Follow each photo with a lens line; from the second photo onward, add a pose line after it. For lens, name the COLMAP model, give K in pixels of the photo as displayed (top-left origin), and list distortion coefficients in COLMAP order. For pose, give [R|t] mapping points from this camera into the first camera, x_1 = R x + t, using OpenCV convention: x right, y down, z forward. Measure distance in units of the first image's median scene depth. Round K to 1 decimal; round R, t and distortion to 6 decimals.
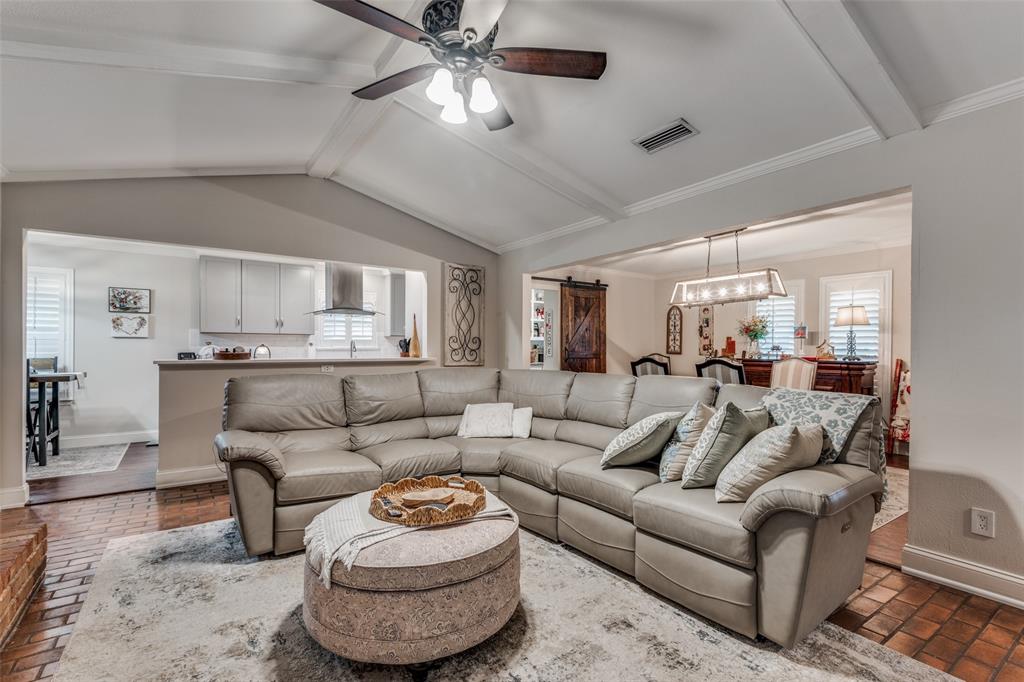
lens RADIAL K [[468.5, 0, 515.0], [0, 468.5, 341.9], [0, 0, 1]] dist [0.029039, -0.018626]
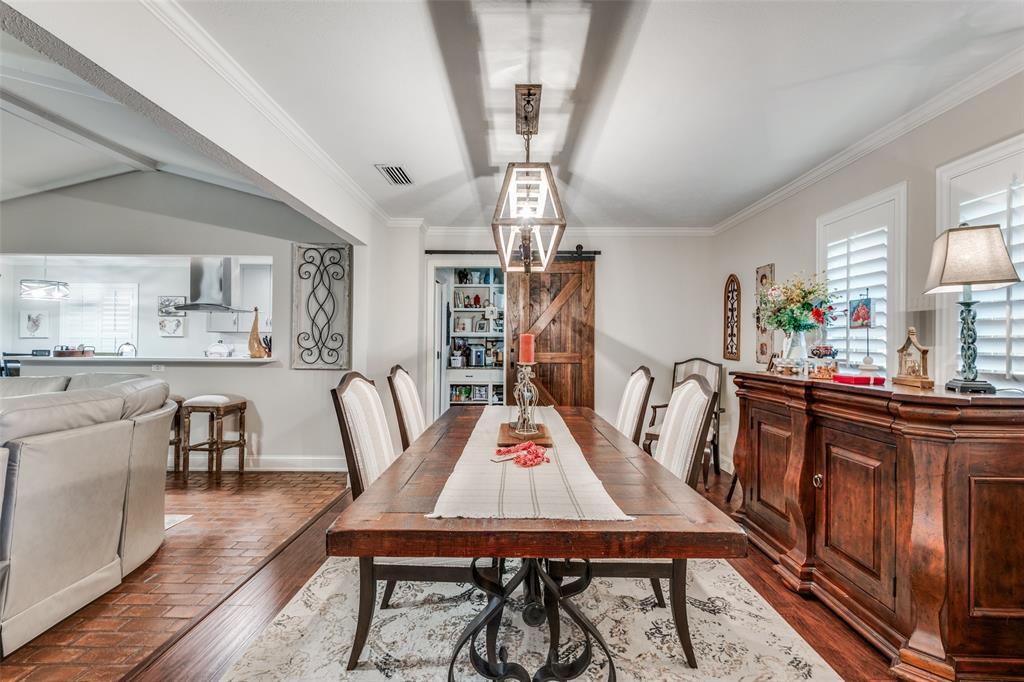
lens RADIAL K [[468.5, 0, 515.0], [0, 468.5, 341.9], [0, 0, 1]] dist [0.029039, -0.018626]
pose [[0.822160, -0.000367, -0.569256, 0.644596], [0.003277, 0.999986, 0.004087, 0.001940], [0.569247, -0.005226, 0.822150, 0.540397]]
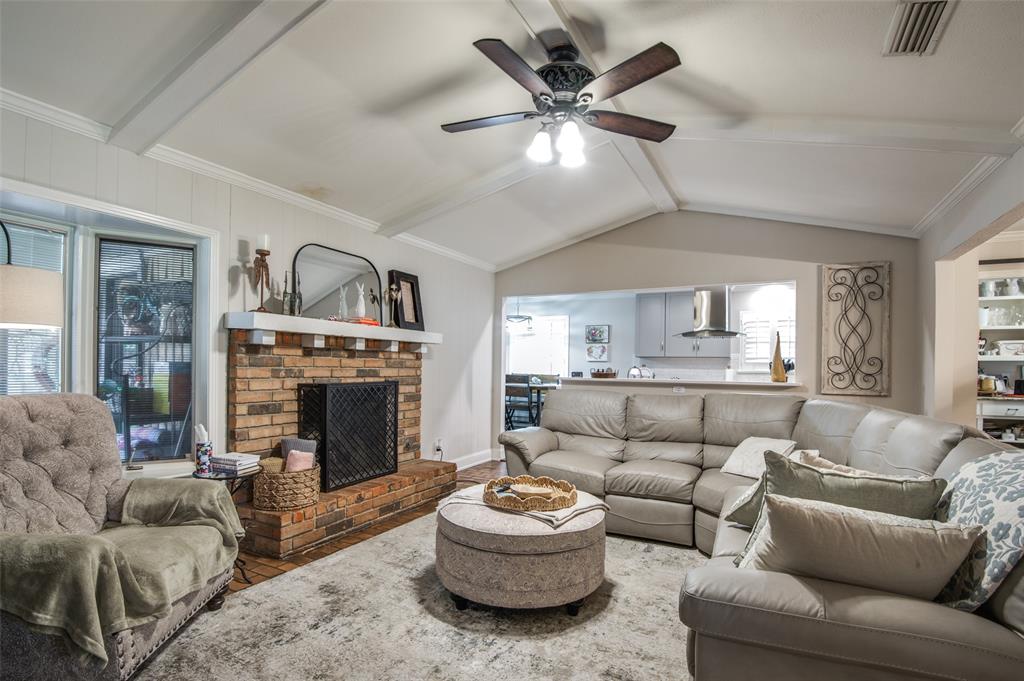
lens RADIAL K [[491.0, 0, 513.7], [0, 491.0, 362.0], [0, 0, 1]] dist [-0.008882, -0.023408]
pose [[0.463269, -0.006487, -0.886194, 0.346439], [-0.001000, 0.999969, -0.007842, 0.003843], [0.886217, 0.004519, 0.463248, 0.145836]]
